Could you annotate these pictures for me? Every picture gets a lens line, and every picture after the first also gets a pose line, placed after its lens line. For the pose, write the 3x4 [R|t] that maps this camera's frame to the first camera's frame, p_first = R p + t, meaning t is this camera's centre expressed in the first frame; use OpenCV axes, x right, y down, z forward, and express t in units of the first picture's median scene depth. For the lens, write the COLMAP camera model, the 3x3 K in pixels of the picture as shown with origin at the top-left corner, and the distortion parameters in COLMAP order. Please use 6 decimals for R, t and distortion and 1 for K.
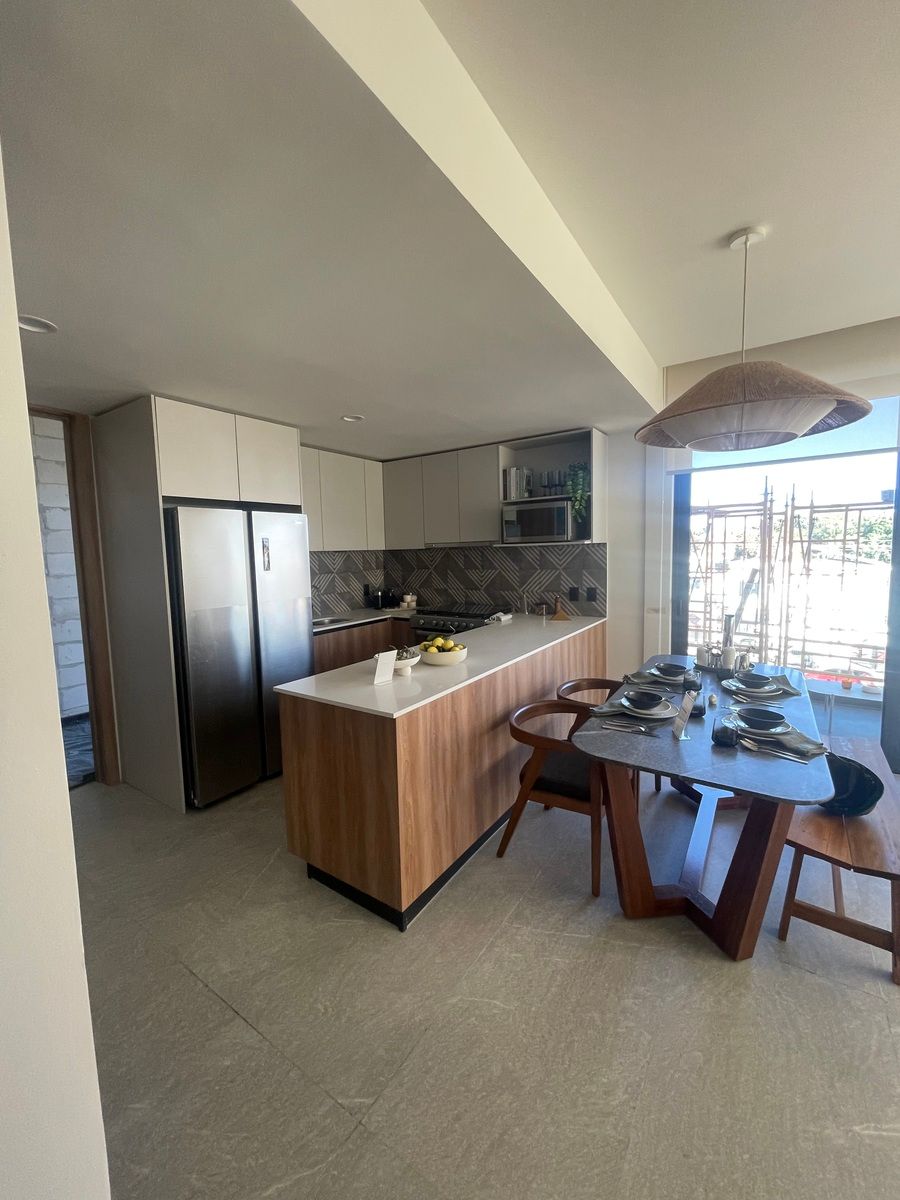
lens RADIAL K [[481.0, 0, 445.9], [0, 481.0, 594.6], [0, 0, 1]] dist [-0.007012, 0.001380]
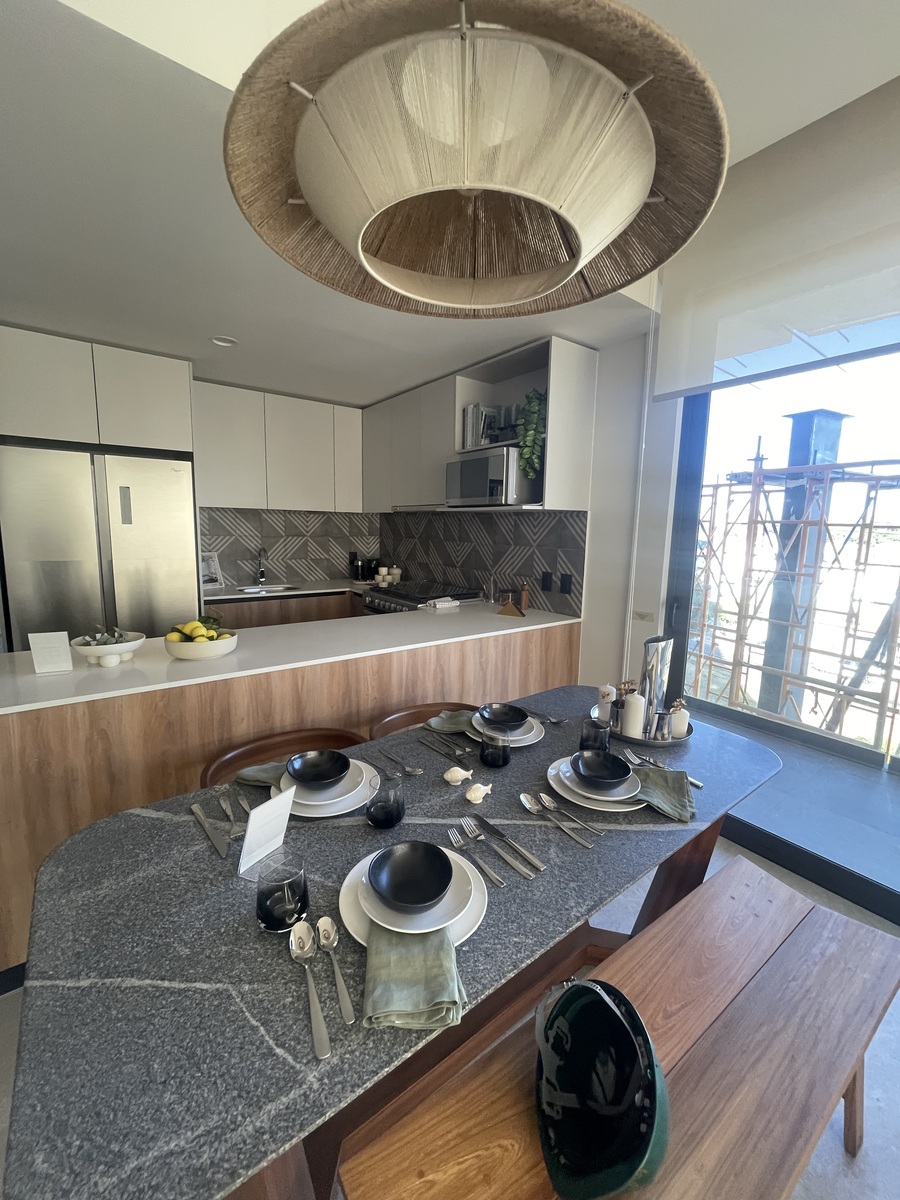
lens RADIAL K [[481.0, 0, 445.6], [0, 481.0, 597.2], [0, 0, 1]] dist [-0.007012, 0.001380]
pose [[0.943274, 0.094200, -0.318373, 0.369401], [-0.075254, 0.994611, 0.071321, -0.018298], [0.323376, -0.043316, 0.945279, 0.271753]]
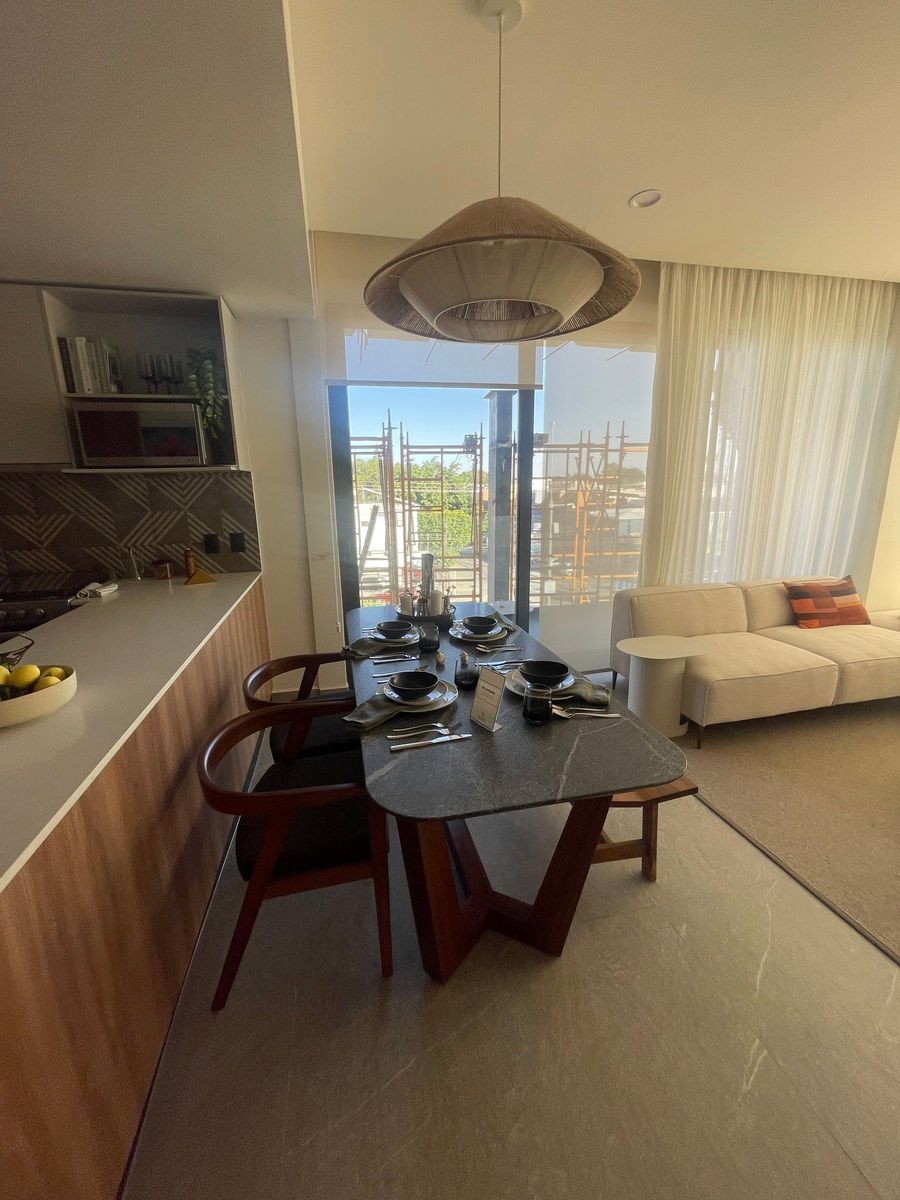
lens RADIAL K [[481.0, 0, 448.2], [0, 481.0, 594.8], [0, 0, 1]] dist [-0.007012, 0.001380]
pose [[0.679909, -0.150921, 0.717598, -0.022024], [0.067479, 0.987316, 0.143712, -0.005444], [-0.730185, -0.049288, 0.681469, 0.253404]]
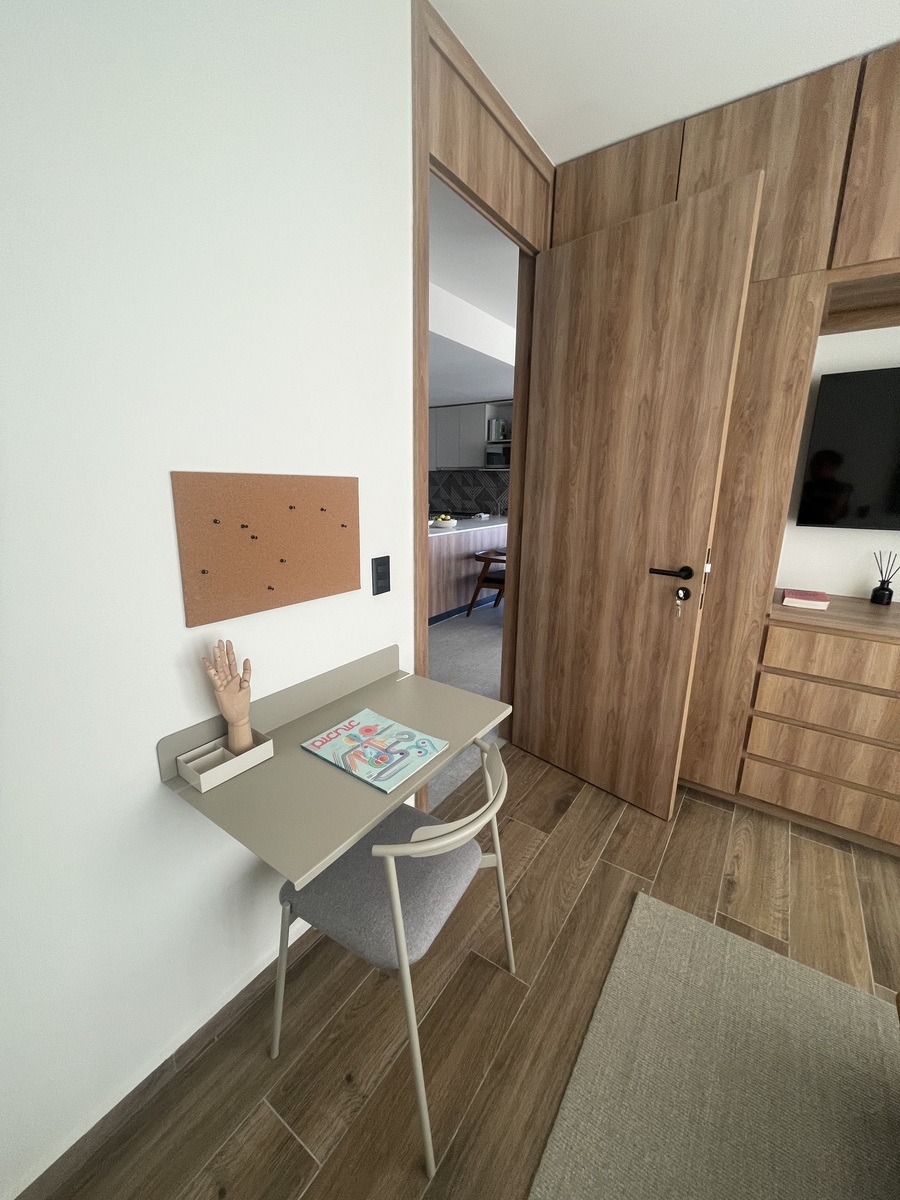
lens RADIAL K [[481.0, 0, 445.1], [0, 481.0, 598.2], [0, 0, 1]] dist [-0.007012, 0.001380]
pose [[0.999264, 0.036236, -0.012570, 0.020393], [-0.033967, 0.988292, 0.148746, 0.085939], [0.017813, -0.148209, 0.988796, -0.647141]]
